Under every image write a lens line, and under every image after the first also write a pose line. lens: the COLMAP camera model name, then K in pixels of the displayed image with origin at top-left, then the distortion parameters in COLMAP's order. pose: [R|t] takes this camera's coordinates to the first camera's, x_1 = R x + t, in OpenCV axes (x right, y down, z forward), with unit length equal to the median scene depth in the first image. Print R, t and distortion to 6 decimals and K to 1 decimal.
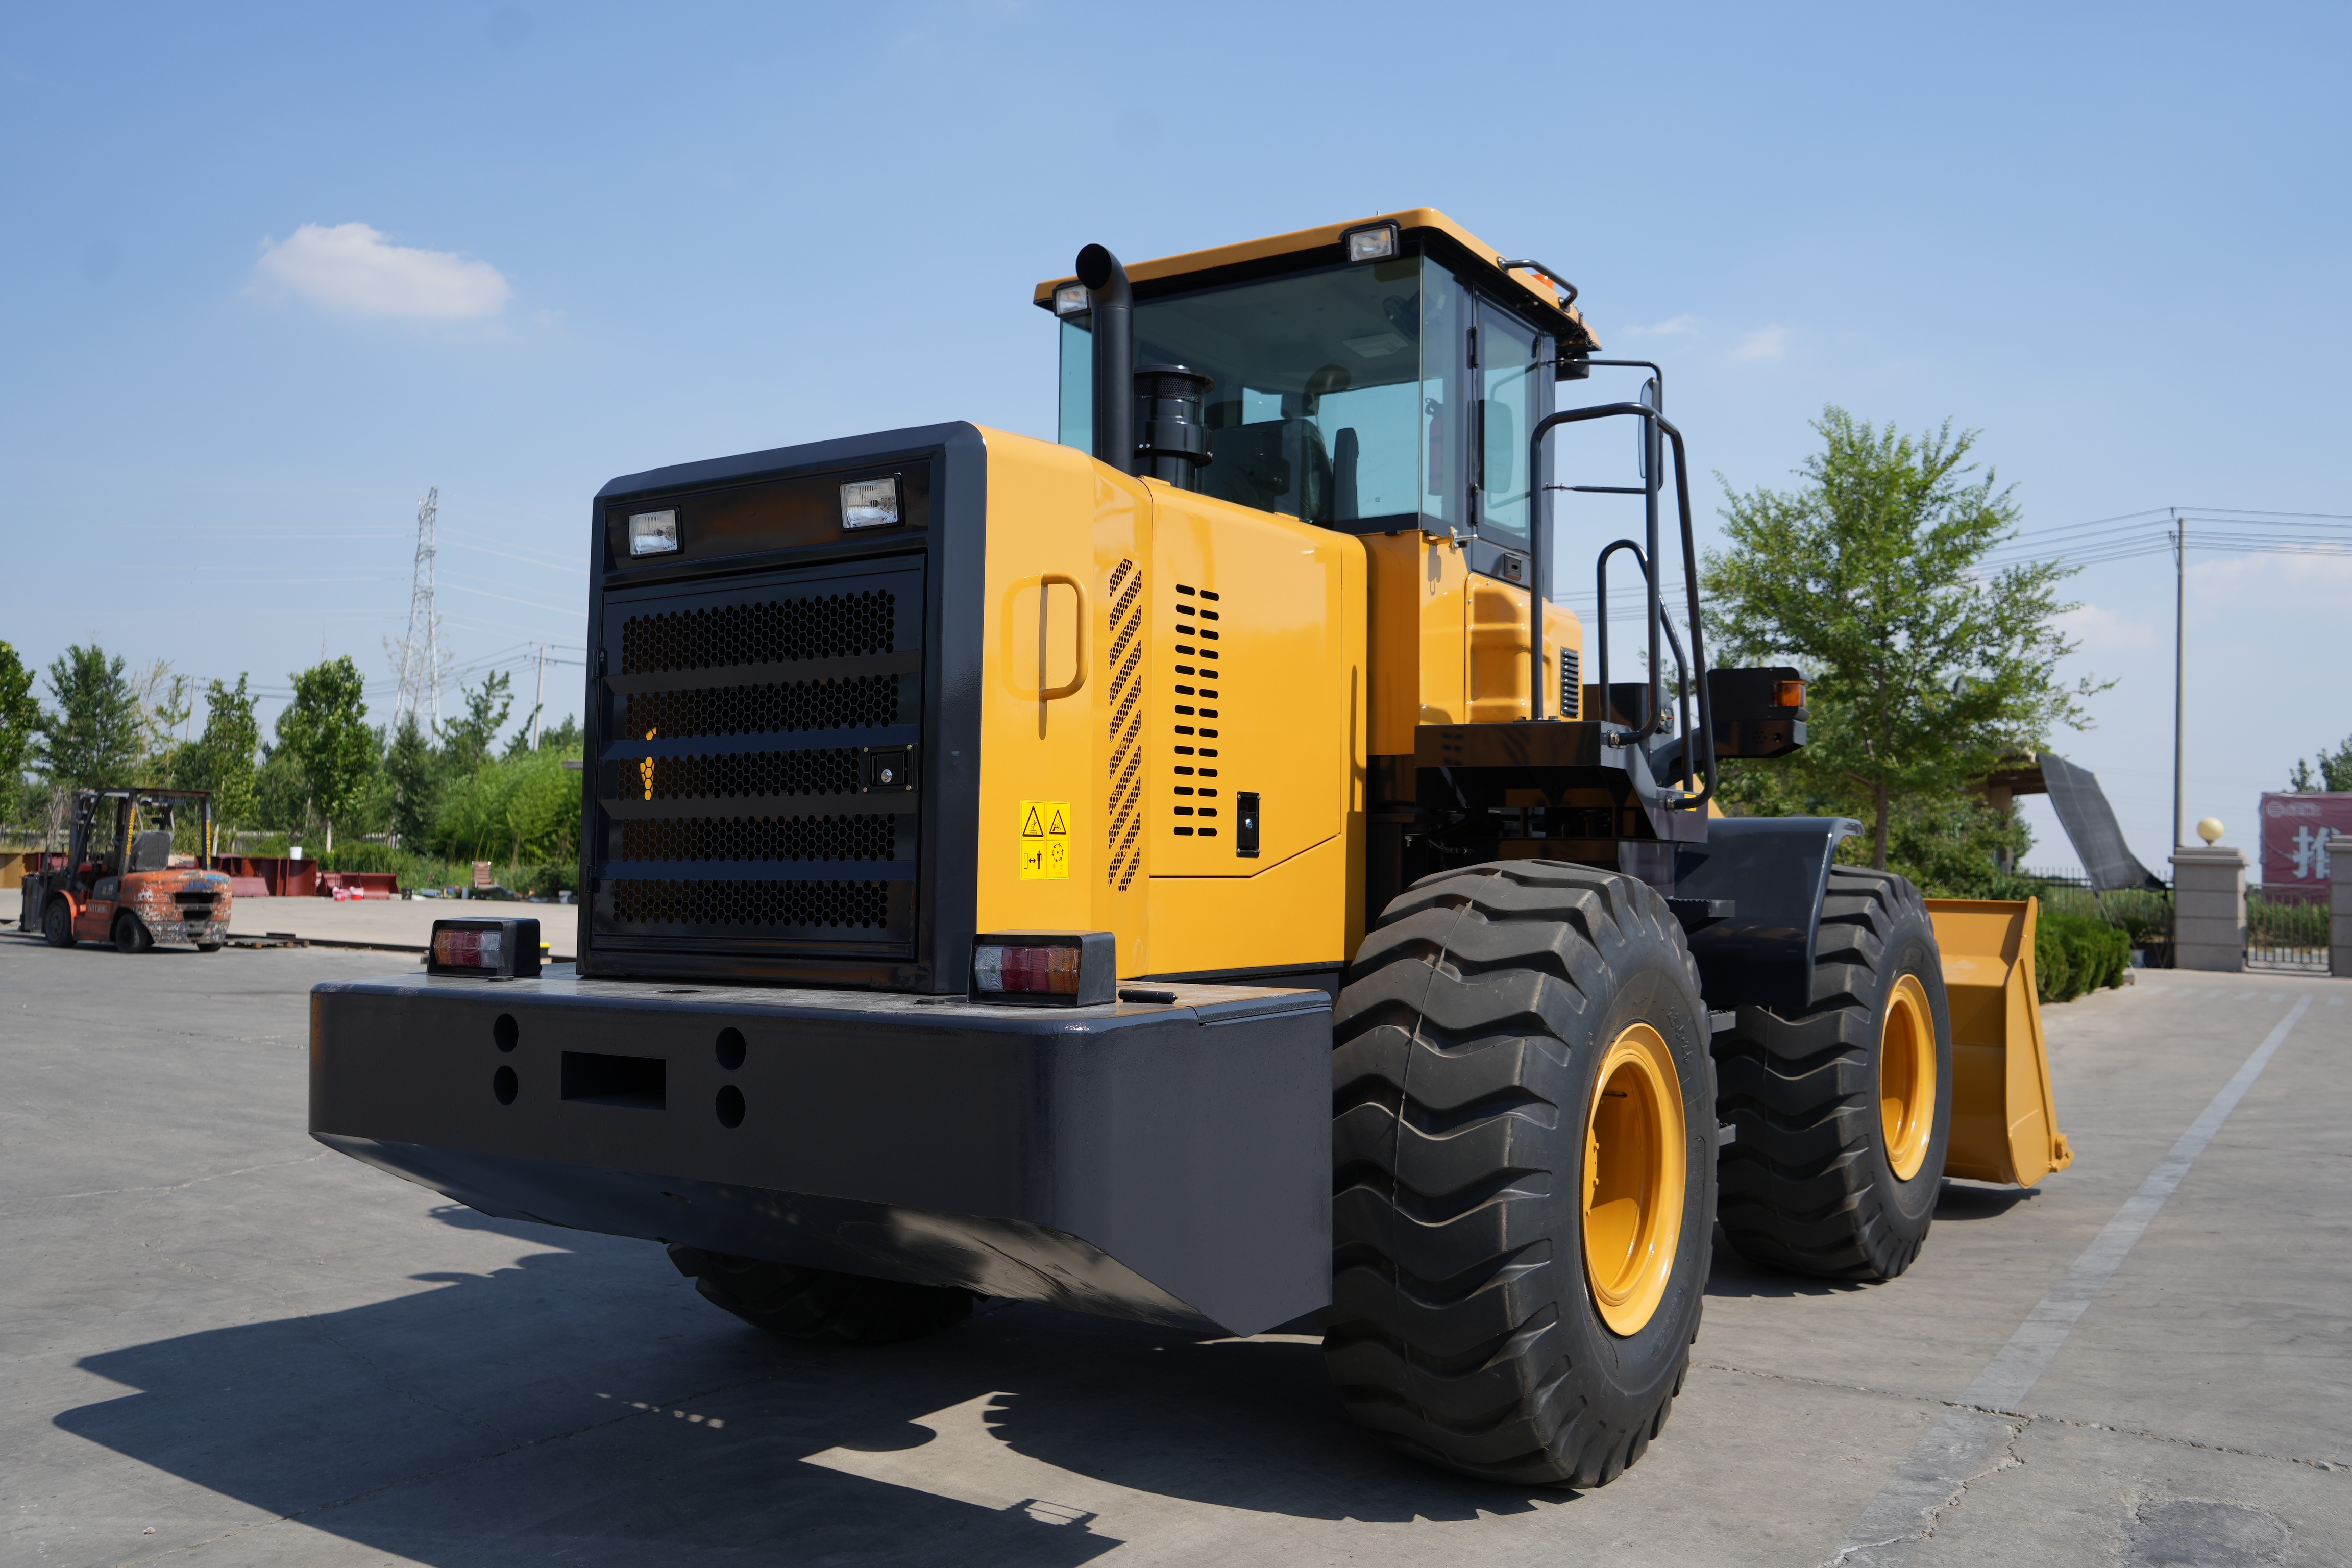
lens RADIAL K [[1916.3, 0, 1247.2], [0, 1916.3, 789.2], [0, 0, 1]] dist [0.002821, -0.110410]
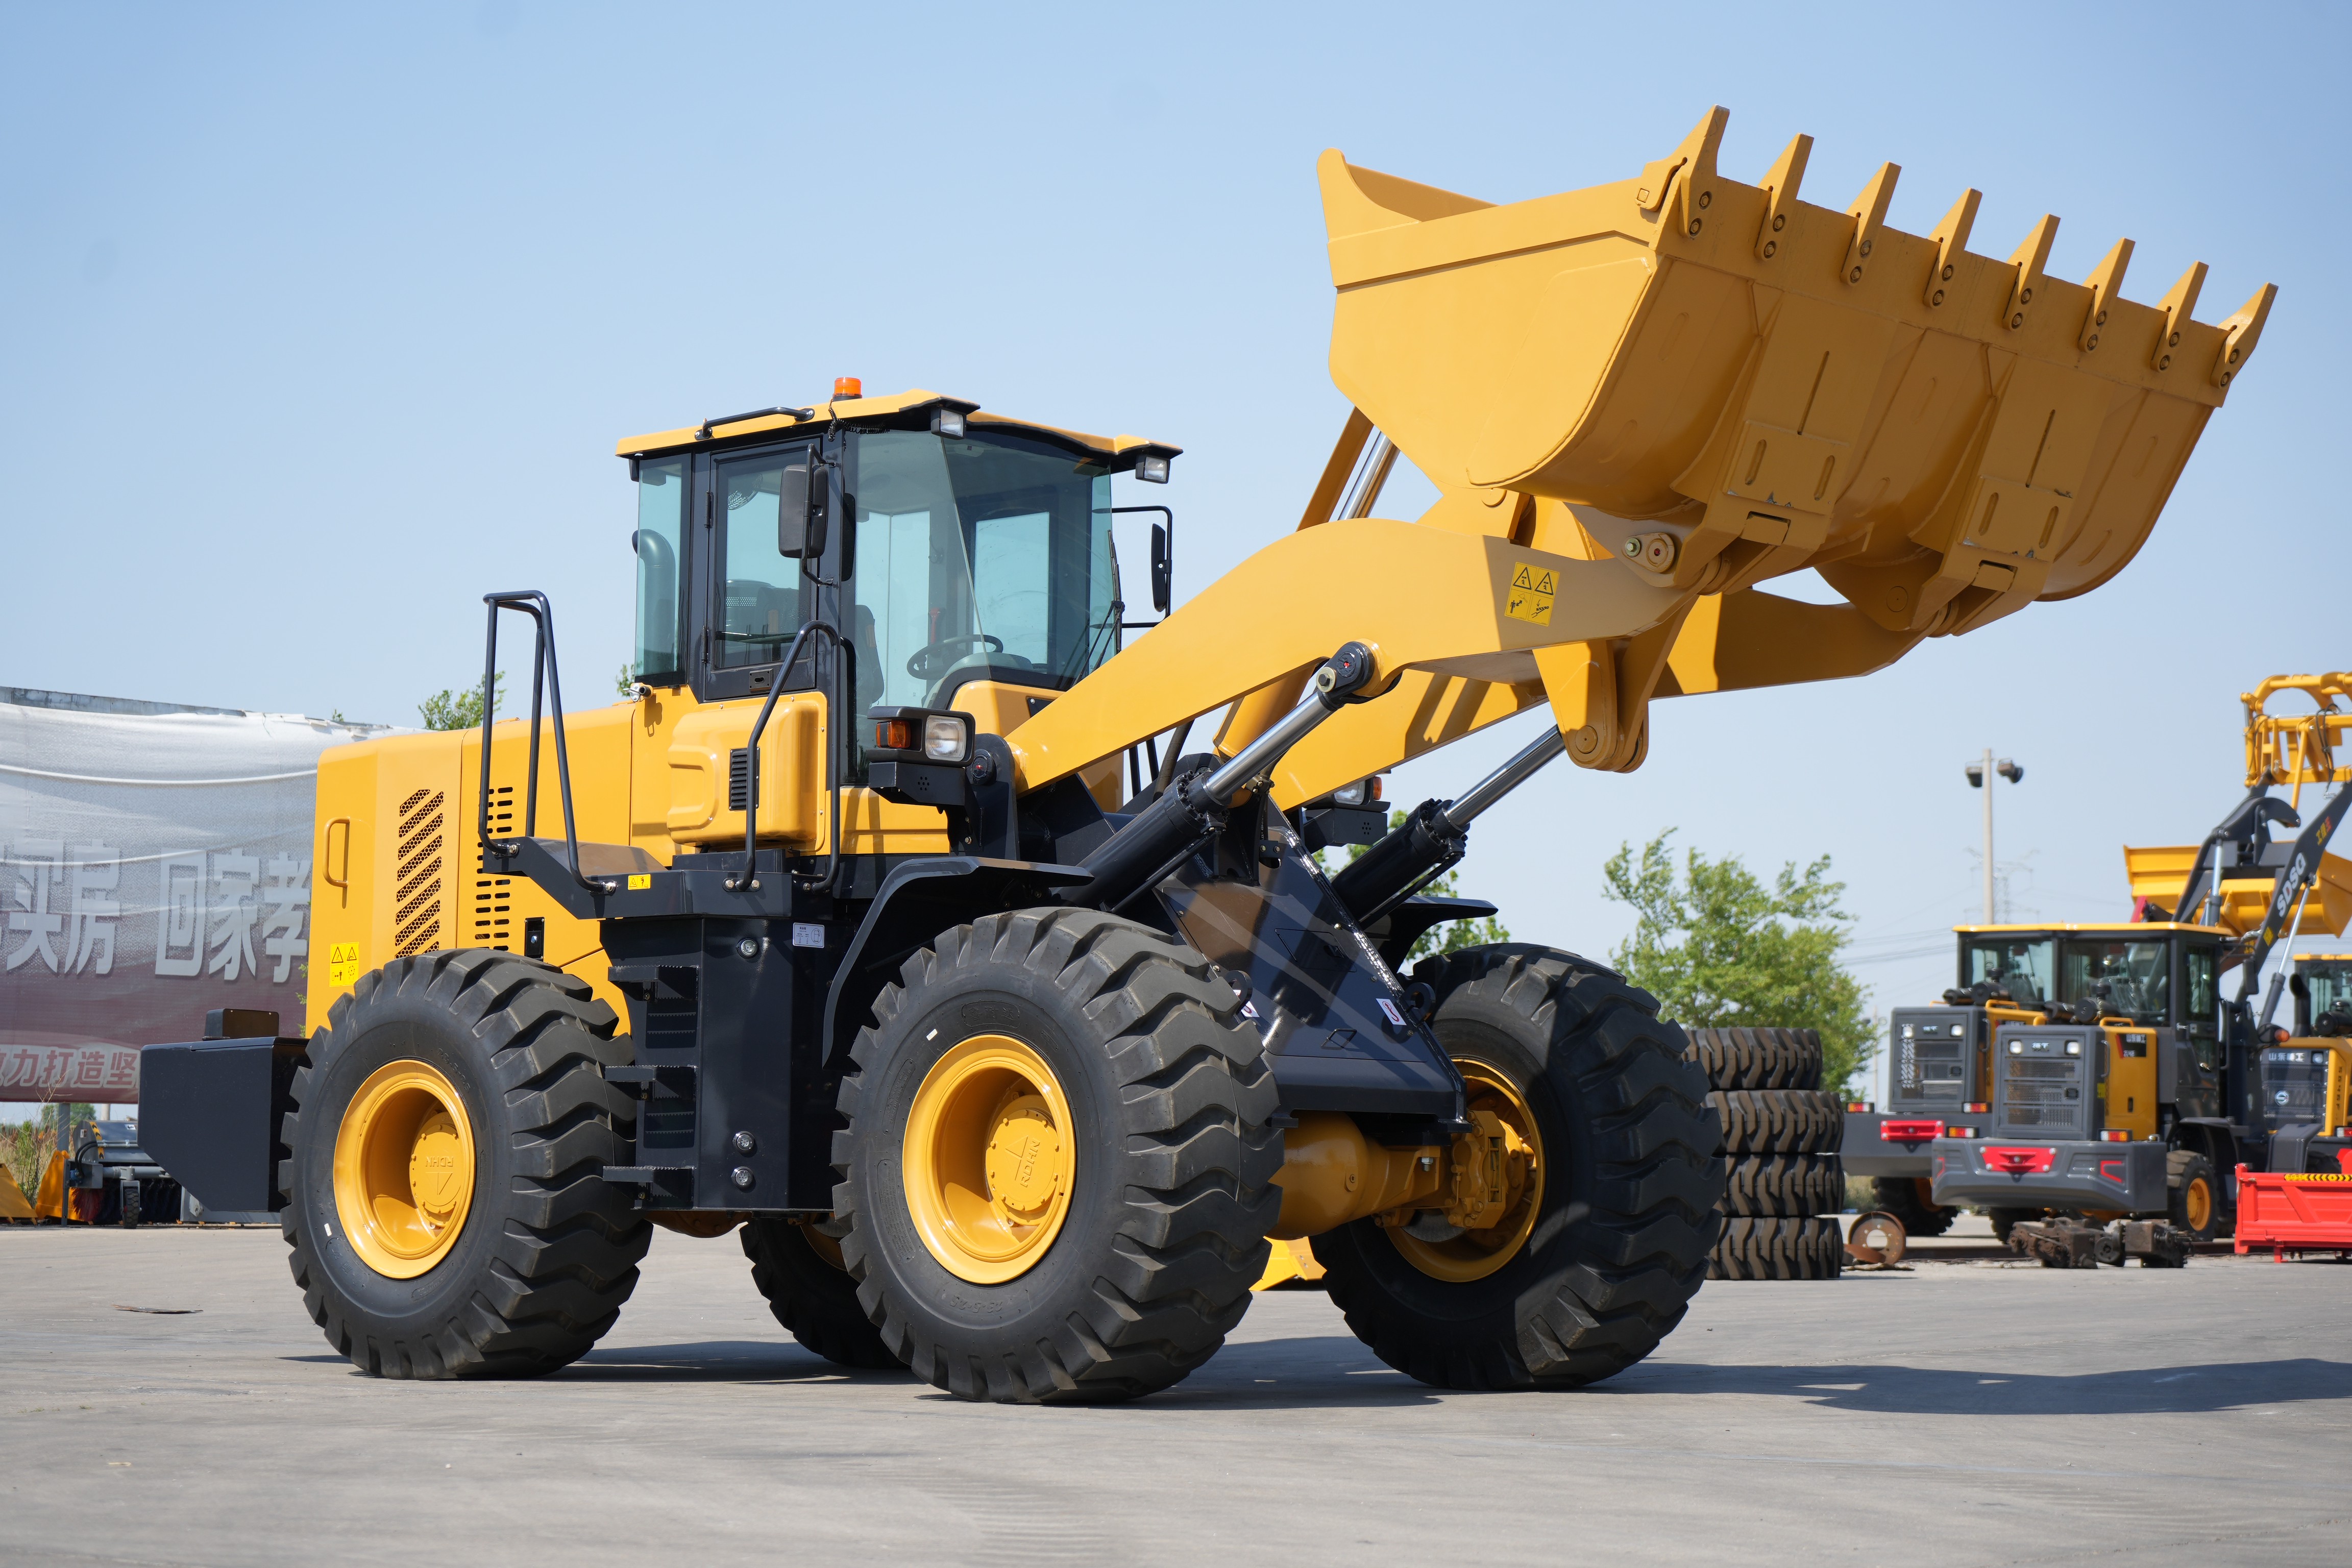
lens RADIAL K [[4568.8, 0, 1172.7], [0, 4568.8, 643.6], [0, 0, 1]] dist [-0.021812, -0.077598]
pose [[-0.183685, -0.142212, -0.972644, 3.406996], [0.032065, 0.988086, -0.150525, 0.342868], [0.982462, -0.058837, -0.176937, 2.177283]]
